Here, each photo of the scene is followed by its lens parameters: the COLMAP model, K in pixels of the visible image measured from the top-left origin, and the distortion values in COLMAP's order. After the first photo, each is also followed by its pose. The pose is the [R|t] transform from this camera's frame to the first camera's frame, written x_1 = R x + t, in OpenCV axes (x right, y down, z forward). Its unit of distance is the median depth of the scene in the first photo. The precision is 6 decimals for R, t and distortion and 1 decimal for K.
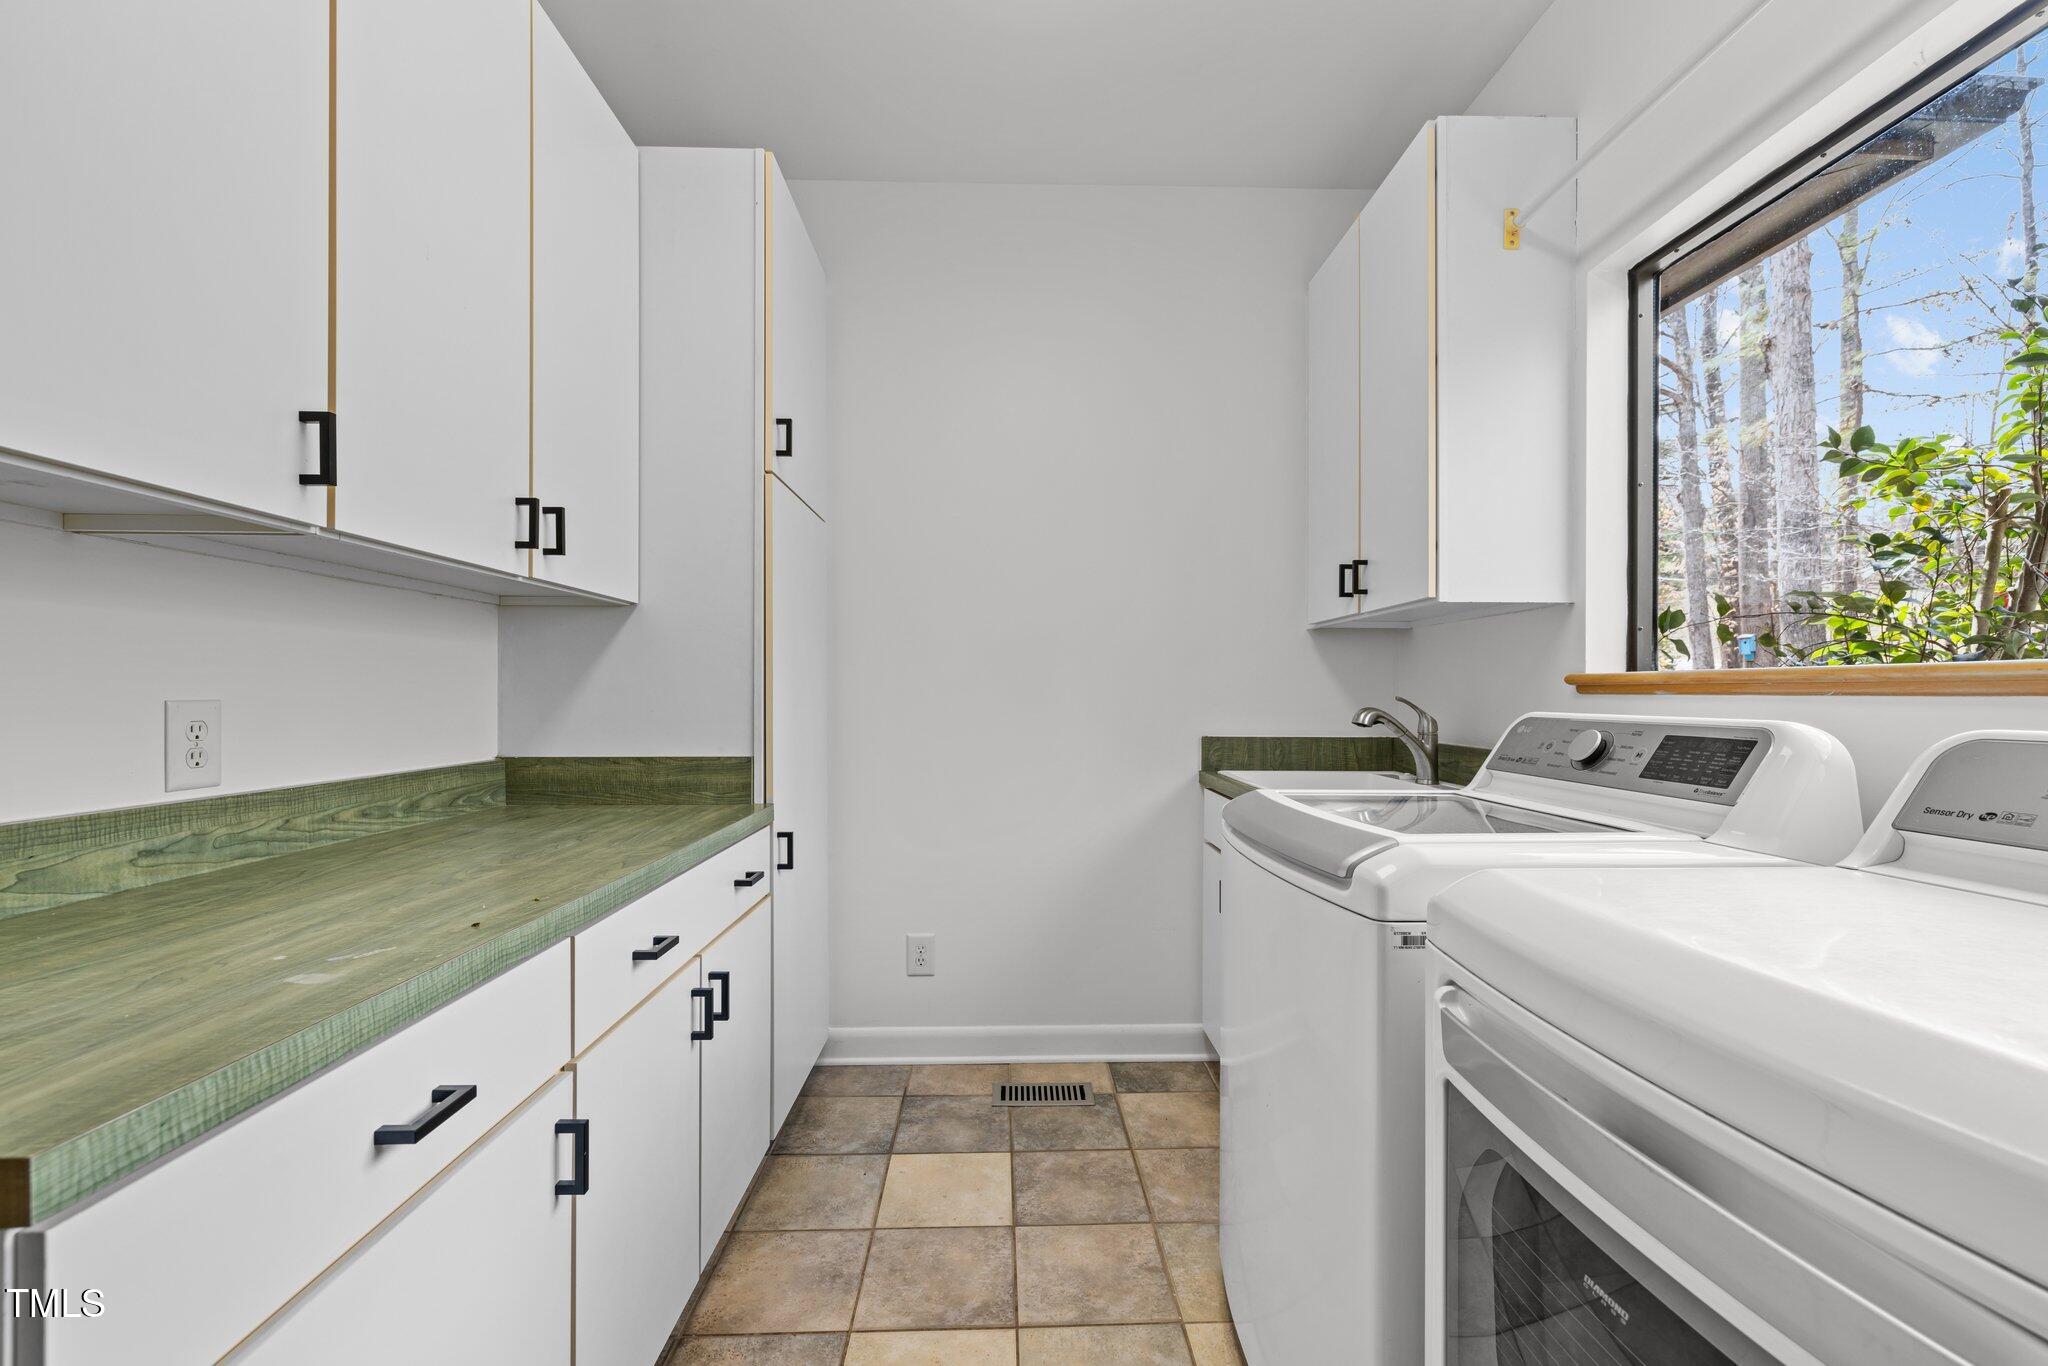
lens RADIAL K [[872.5, 0, 1021.2], [0, 872.5, 695.0], [0, 0, 1]] dist [0.003548, -0.001427]
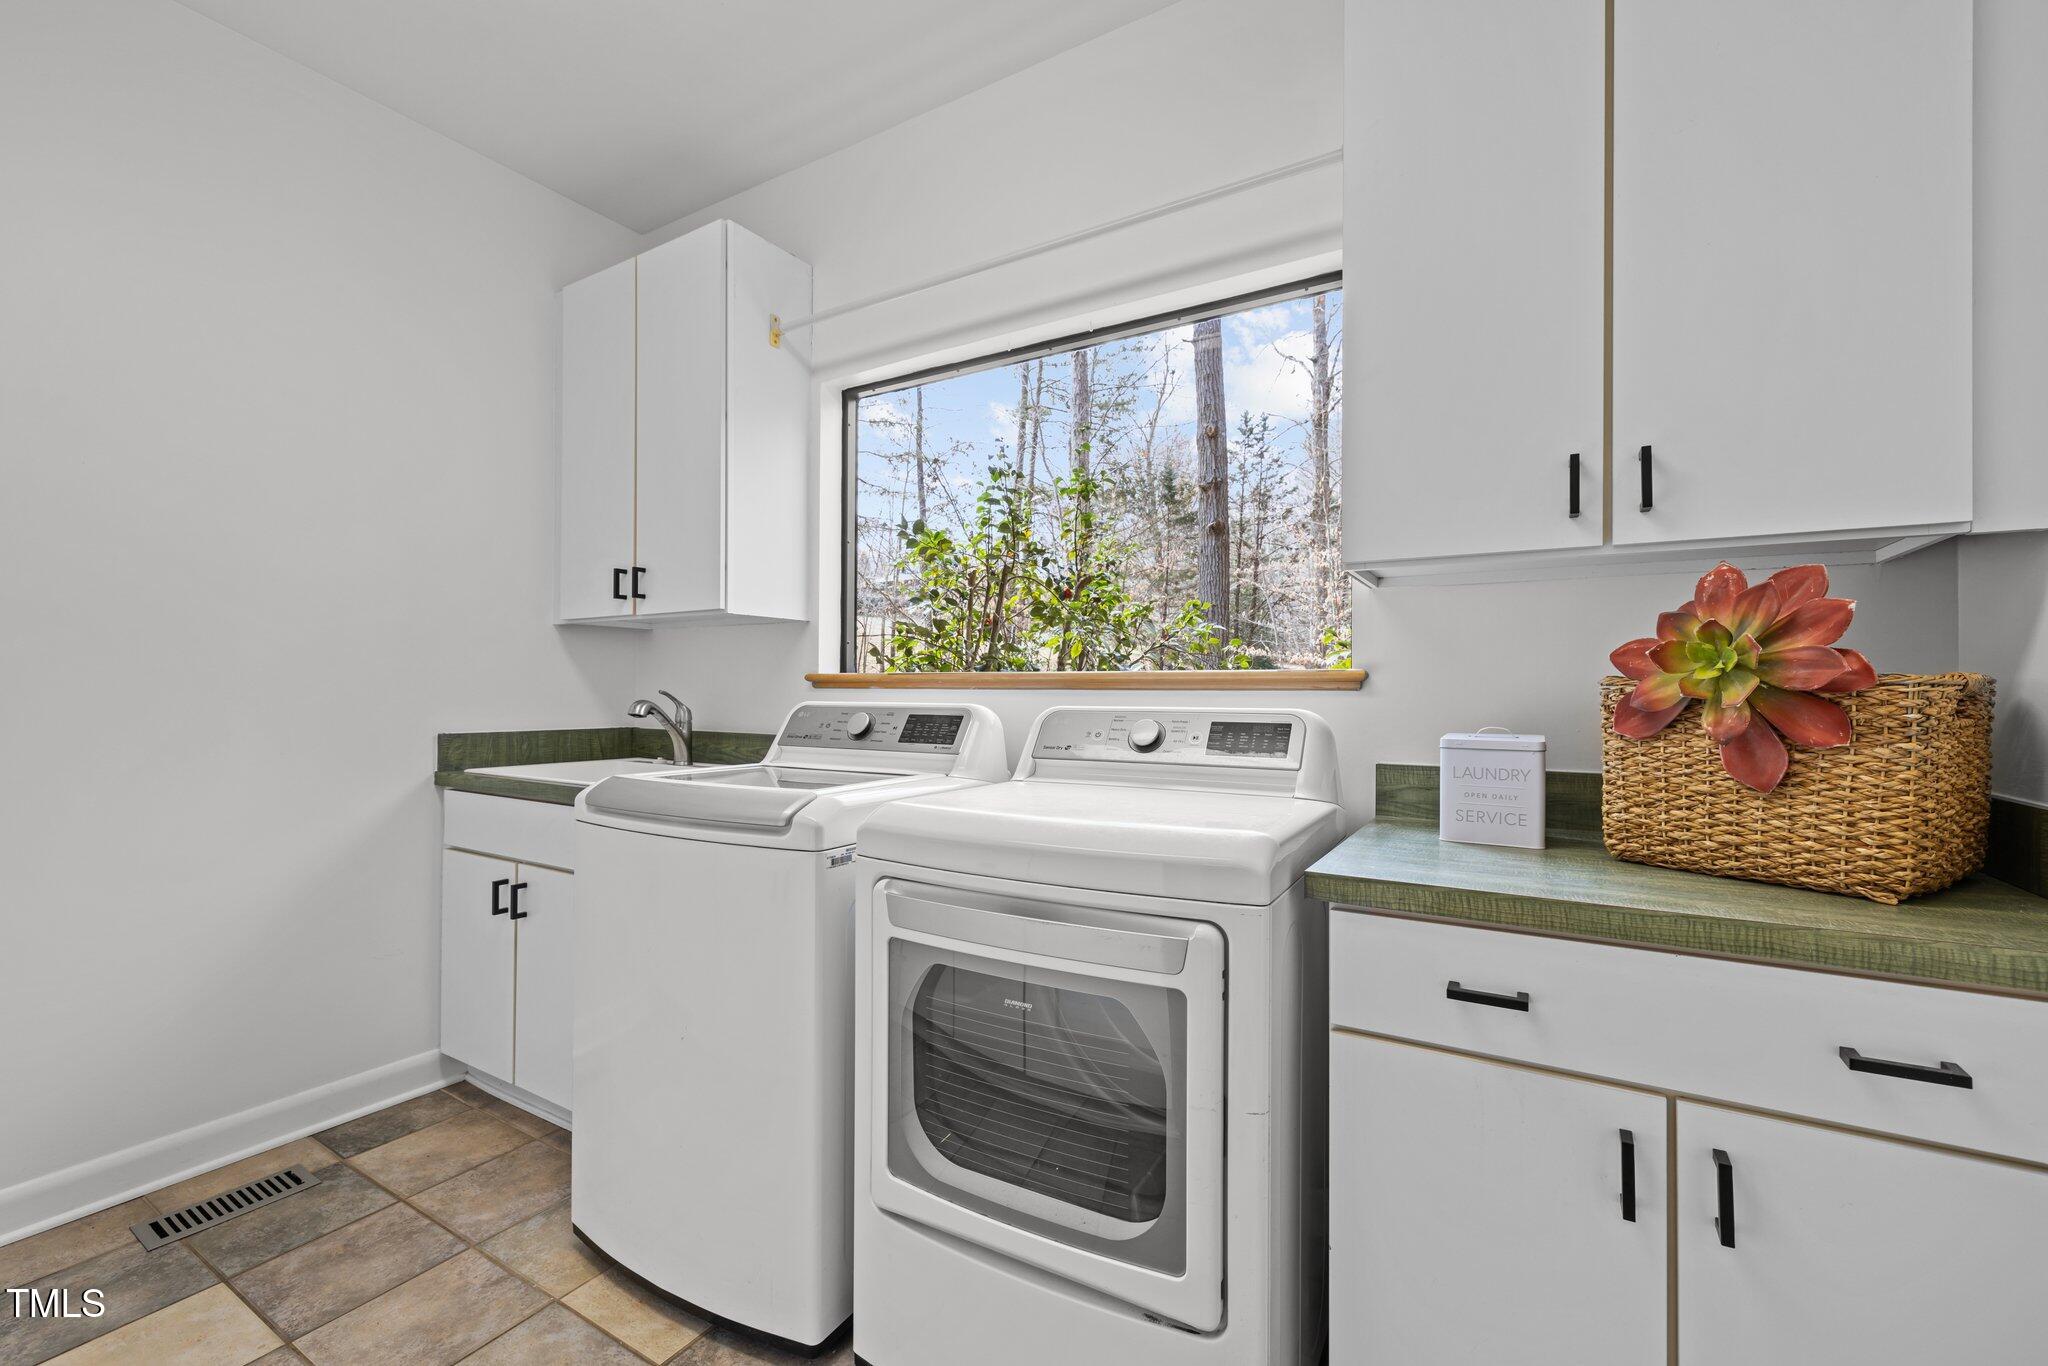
lens RADIAL K [[872.5, 0, 1025.6], [0, 872.5, 684.0], [0, 0, 1]] dist [0.003548, -0.001427]
pose [[0.538609, 0.006142, 0.842533, -0.295913], [-0.001261, 0.999978, -0.006484, 0.000523], [-0.842555, 0.002430, 0.538605, -0.014033]]
